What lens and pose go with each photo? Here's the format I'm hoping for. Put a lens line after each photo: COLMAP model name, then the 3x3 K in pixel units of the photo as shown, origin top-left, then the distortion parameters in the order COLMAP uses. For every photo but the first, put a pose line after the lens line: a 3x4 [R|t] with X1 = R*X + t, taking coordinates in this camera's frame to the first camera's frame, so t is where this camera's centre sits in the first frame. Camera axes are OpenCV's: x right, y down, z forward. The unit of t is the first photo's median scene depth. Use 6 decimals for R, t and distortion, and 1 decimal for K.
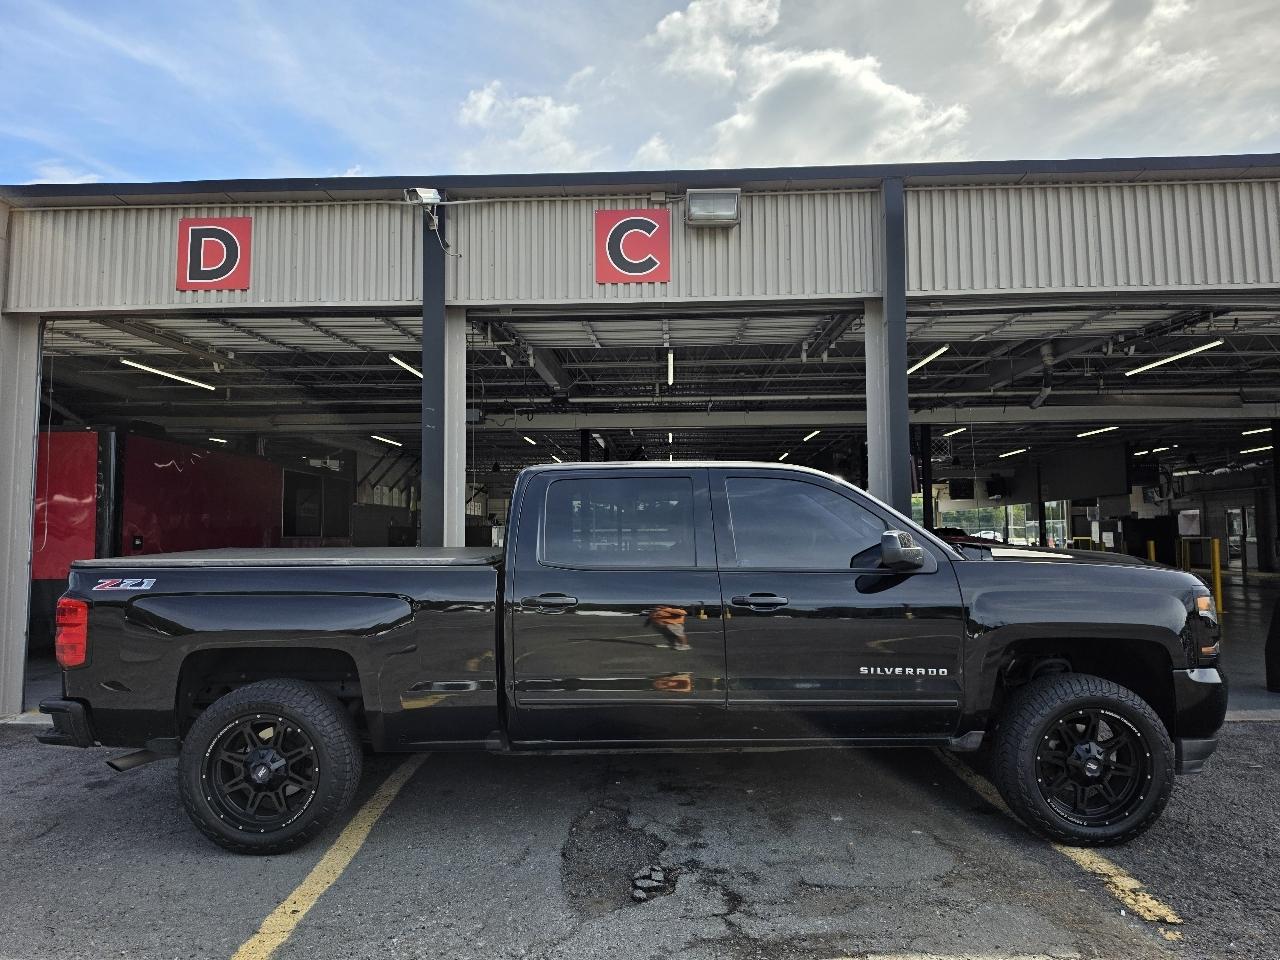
lens RADIAL K [[892.6, 0, 645.3], [0, 892.6, 479.0], [0, 0, 1]] dist [0.016336, -0.019229]
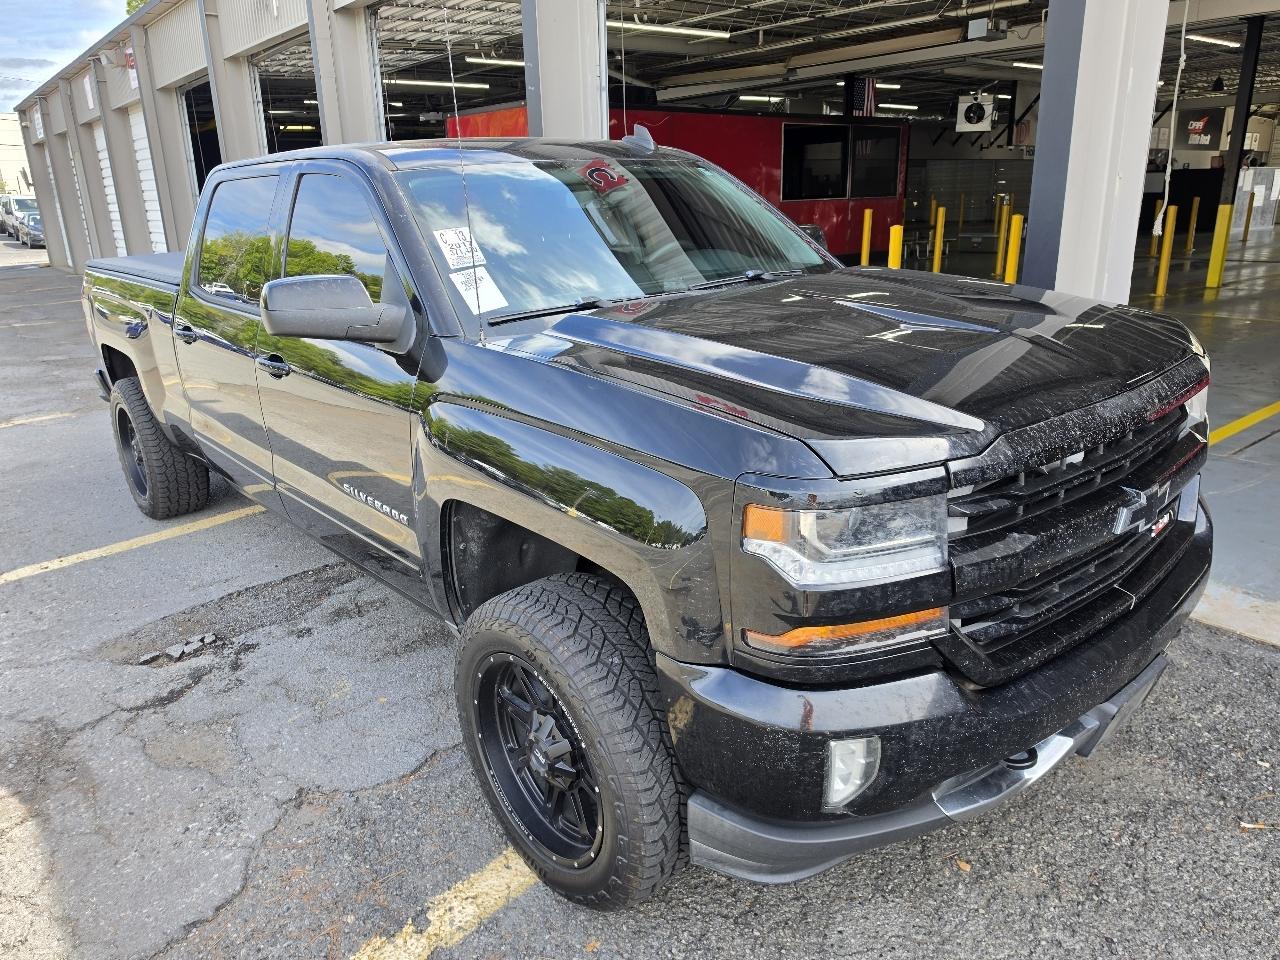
lens RADIAL K [[892.6, 0, 654.5], [0, 892.6, 503.5], [0, 0, 1]] dist [0.016336, -0.019229]
pose [[0.663446, 0.238696, -0.709129, 0.506265], [0.066877, 0.925038, 0.373940, -0.003272], [0.745229, -0.295514, 0.597750, 0.451764]]
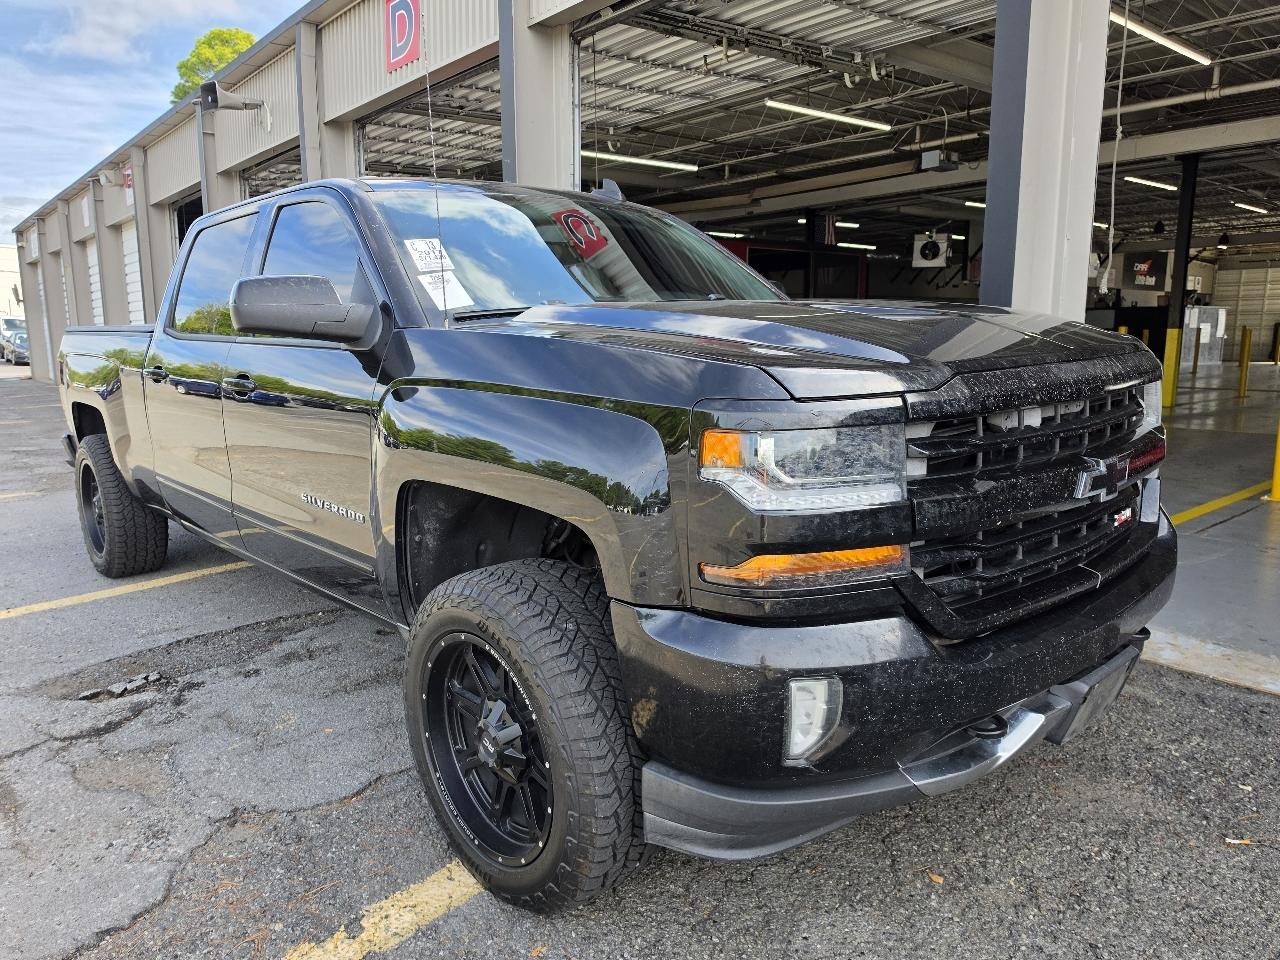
lens RADIAL K [[892.6, 0, 631.1], [0, 892.6, 513.8], [0, 0, 1]] dist [0.016336, -0.019229]
pose [[0.667711, 0.153125, -0.728502, 0.515426], [0.049612, 0.967287, 0.248788, 0.044160], [0.742765, -0.202261, 0.638271, 0.443750]]
